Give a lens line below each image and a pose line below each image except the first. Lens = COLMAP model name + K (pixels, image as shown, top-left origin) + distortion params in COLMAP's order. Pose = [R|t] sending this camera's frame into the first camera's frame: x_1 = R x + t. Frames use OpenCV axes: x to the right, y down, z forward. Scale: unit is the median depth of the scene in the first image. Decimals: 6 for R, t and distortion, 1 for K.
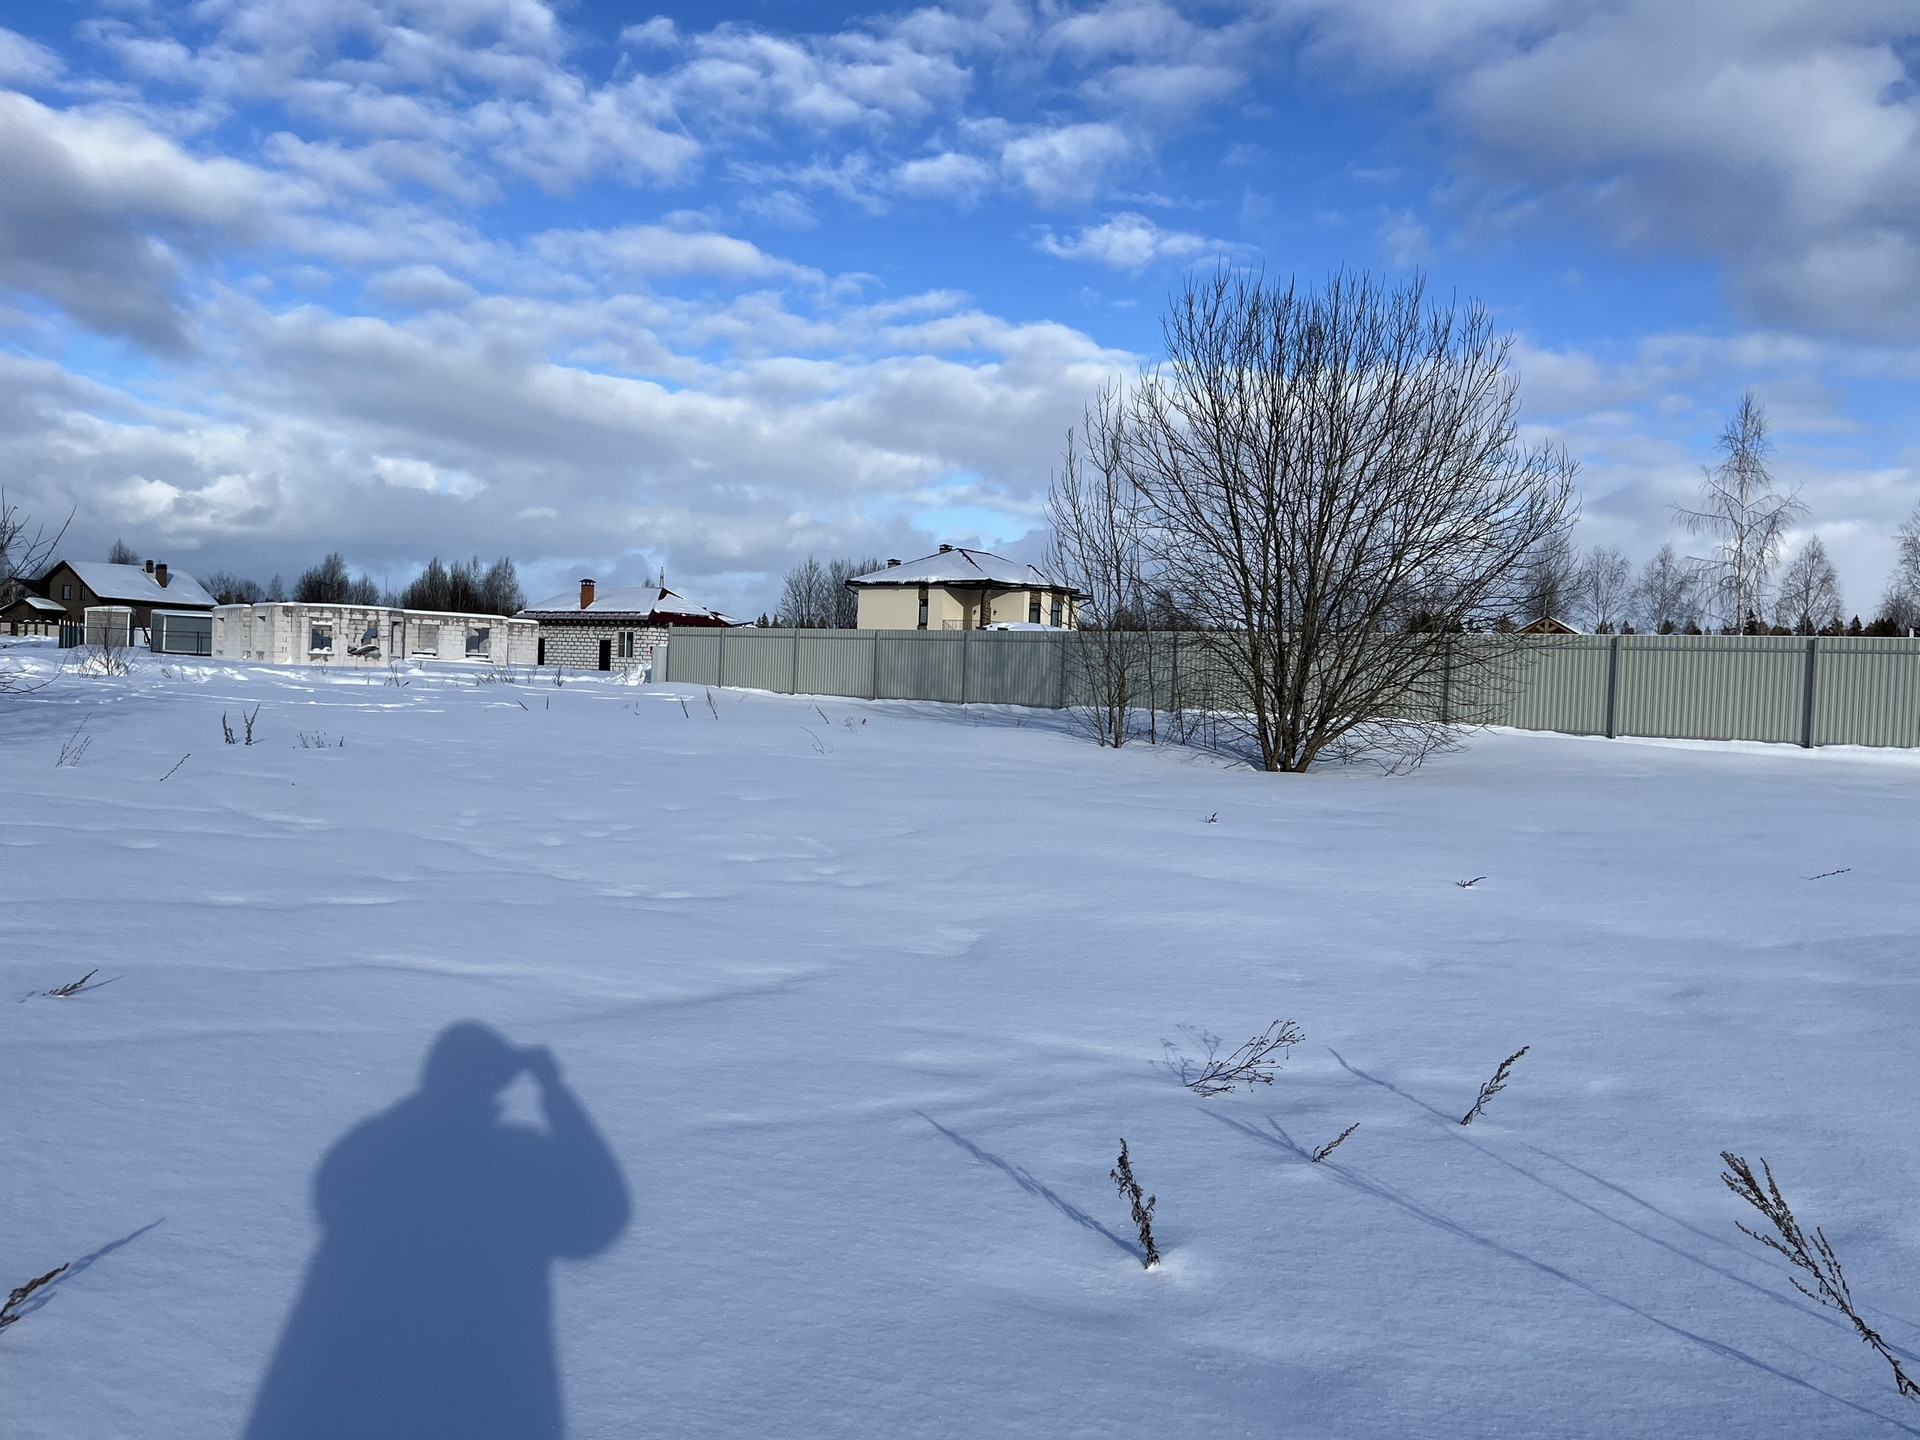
lens RADIAL K [[1445.8, 0, 979.3], [0, 1445.8, 718.0], [0, 0, 1]] dist [0.074909, -0.092379]
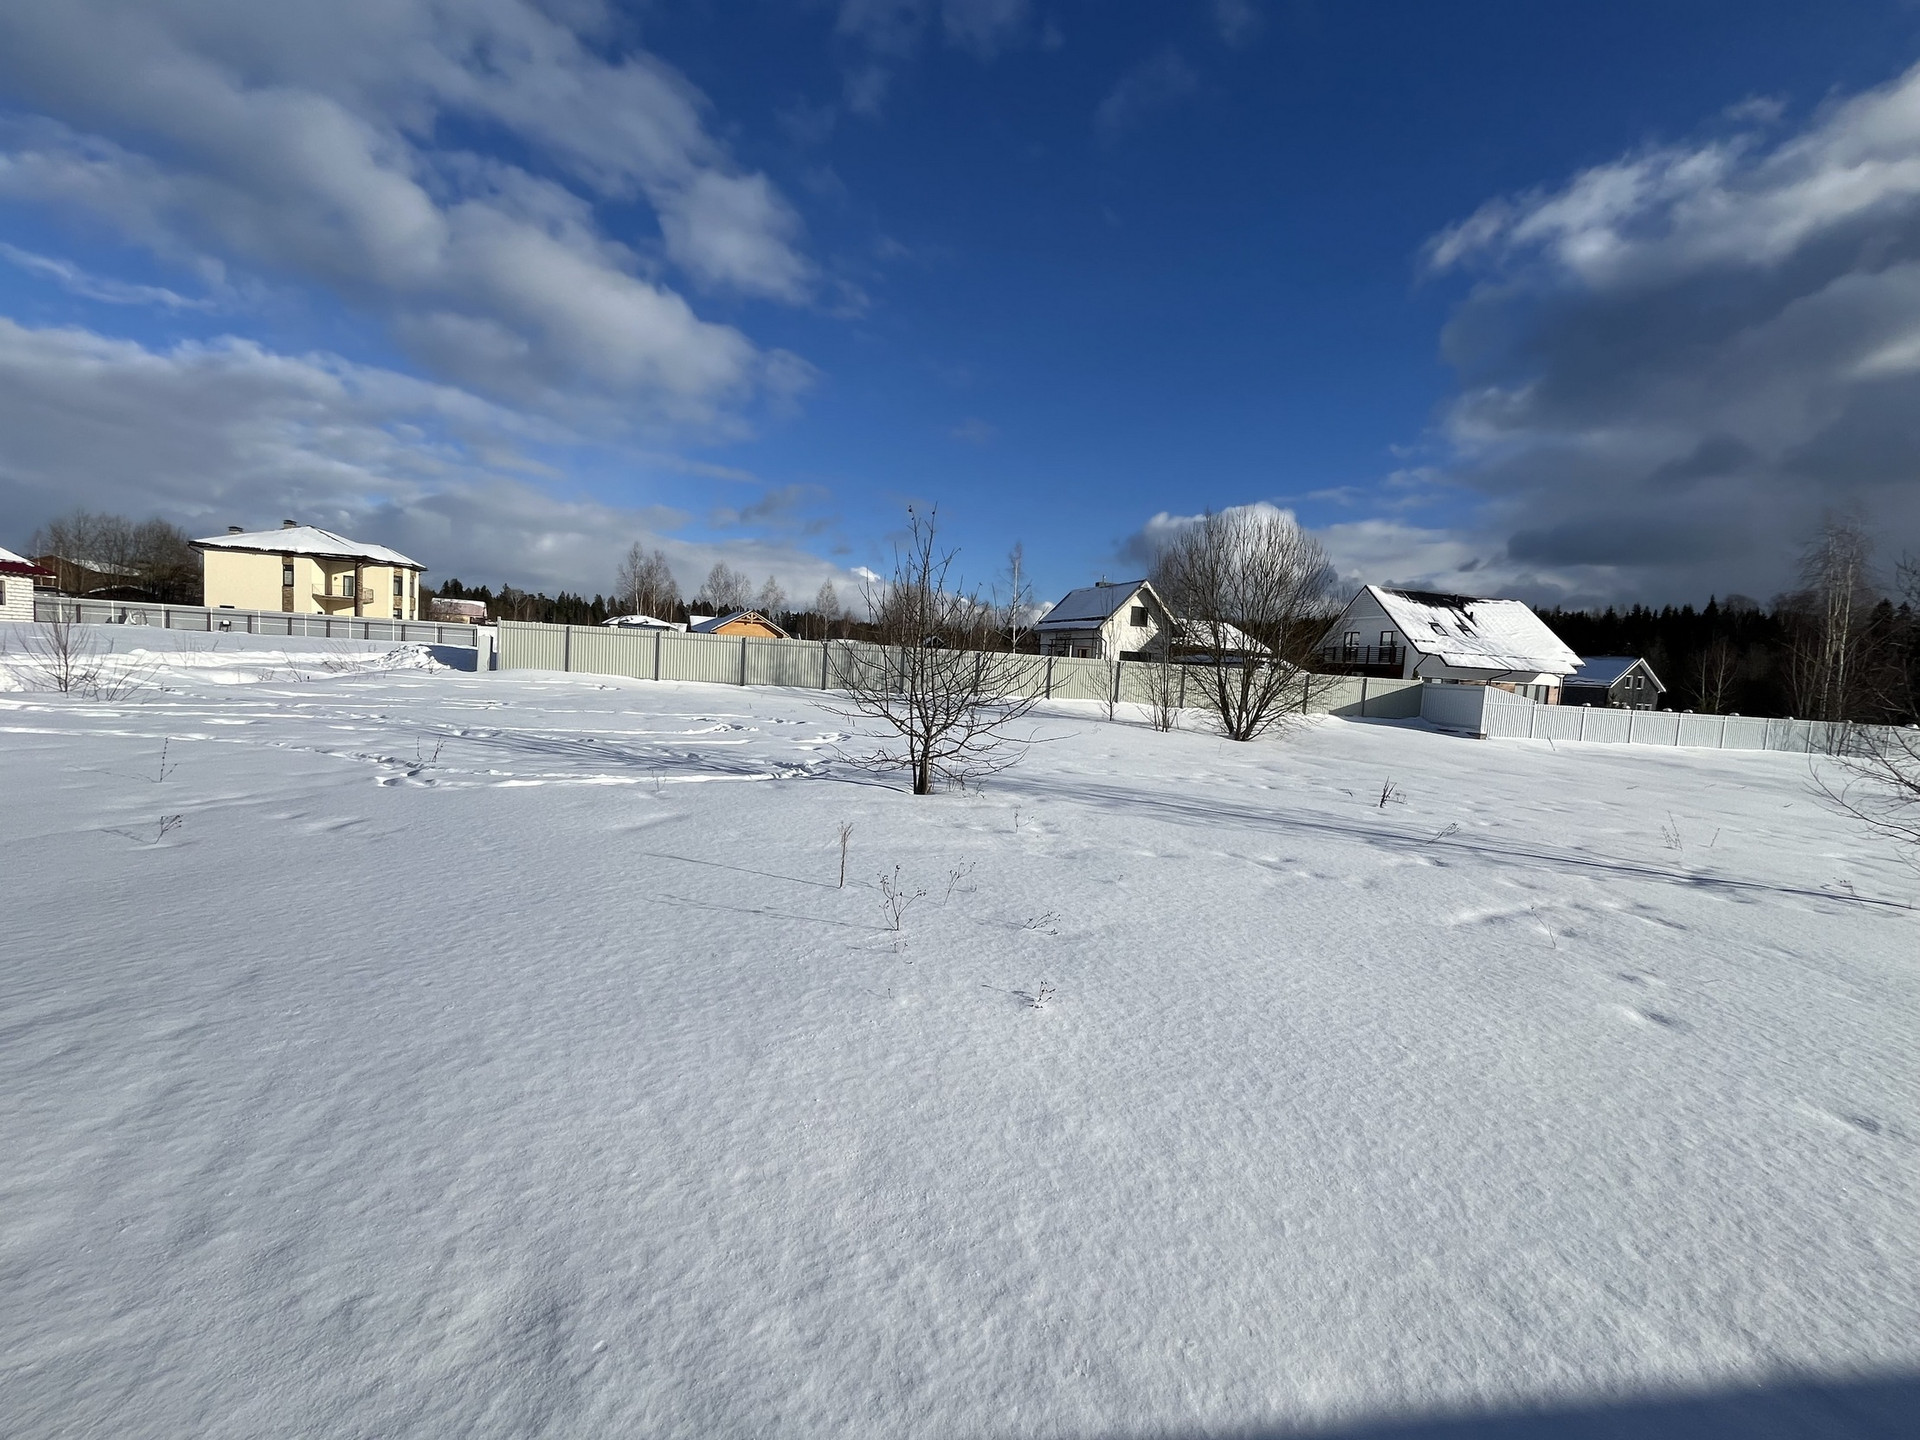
lens RADIAL K [[774.5, 0, 958.2], [0, 774.5, 729.2], [0, 0, 1]] dist [-0.003778, -0.000125]
pose [[0.613783, -0.069187, 0.786437, -0.877268], [-0.017946, 0.994672, 0.101512, -0.081687], [-0.789271, -0.076420, 0.609271, 0.558911]]
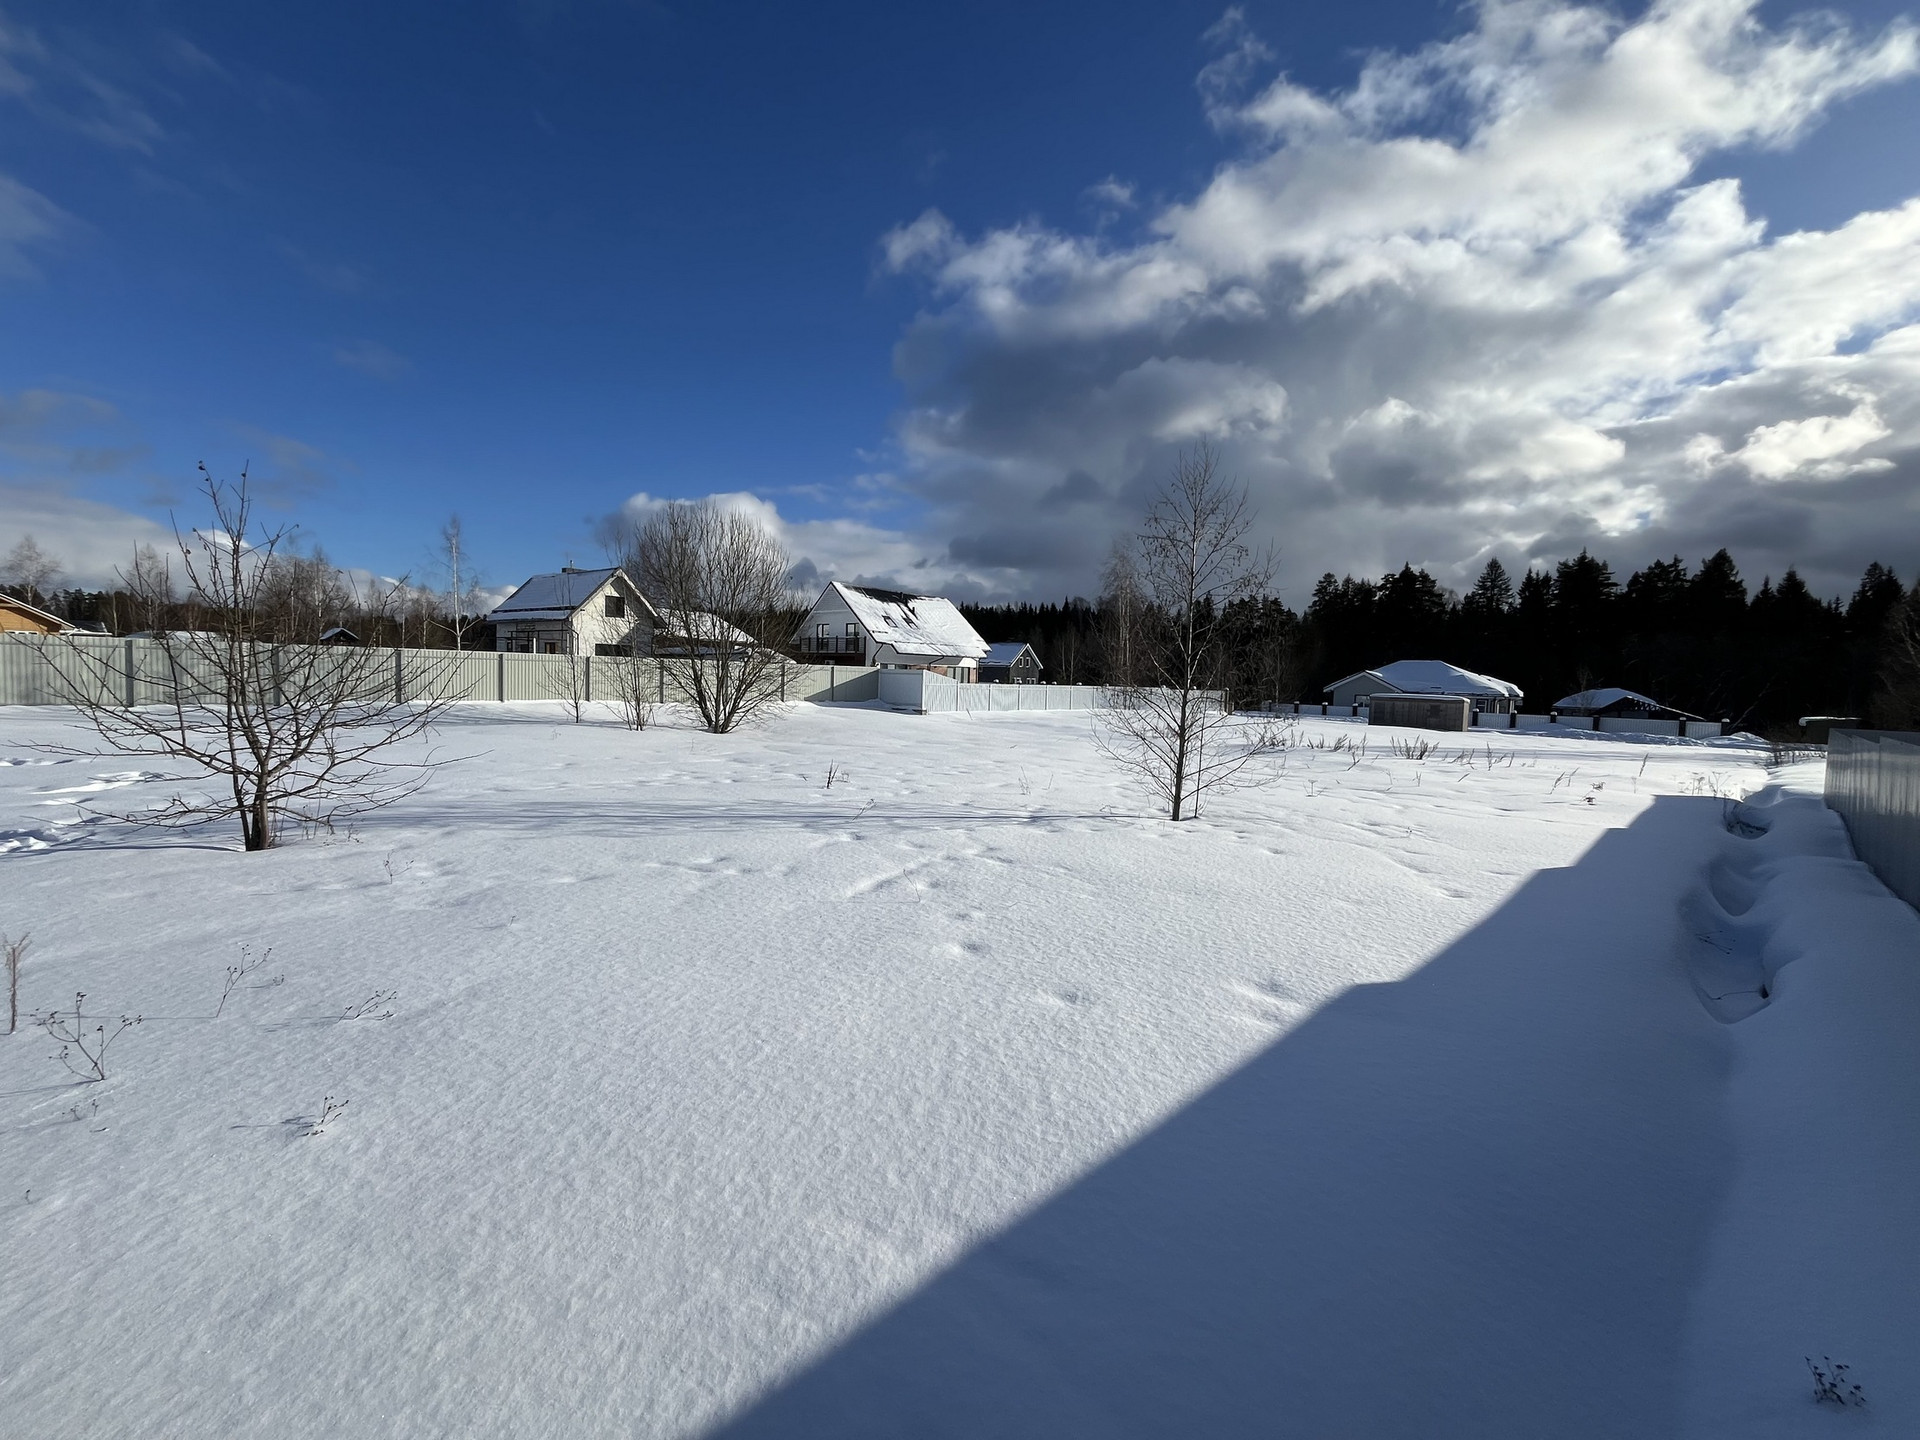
lens RADIAL K [[774.5, 0, 959.6], [0, 774.5, 720.4], [0, 0, 1]] dist [-0.003778, -0.000125]
pose [[0.030689, -0.095754, 0.994932, -0.862679], [-0.005346, 0.995371, 0.095961, -0.087469], [-0.999515, -0.008263, 0.030035, 0.534107]]
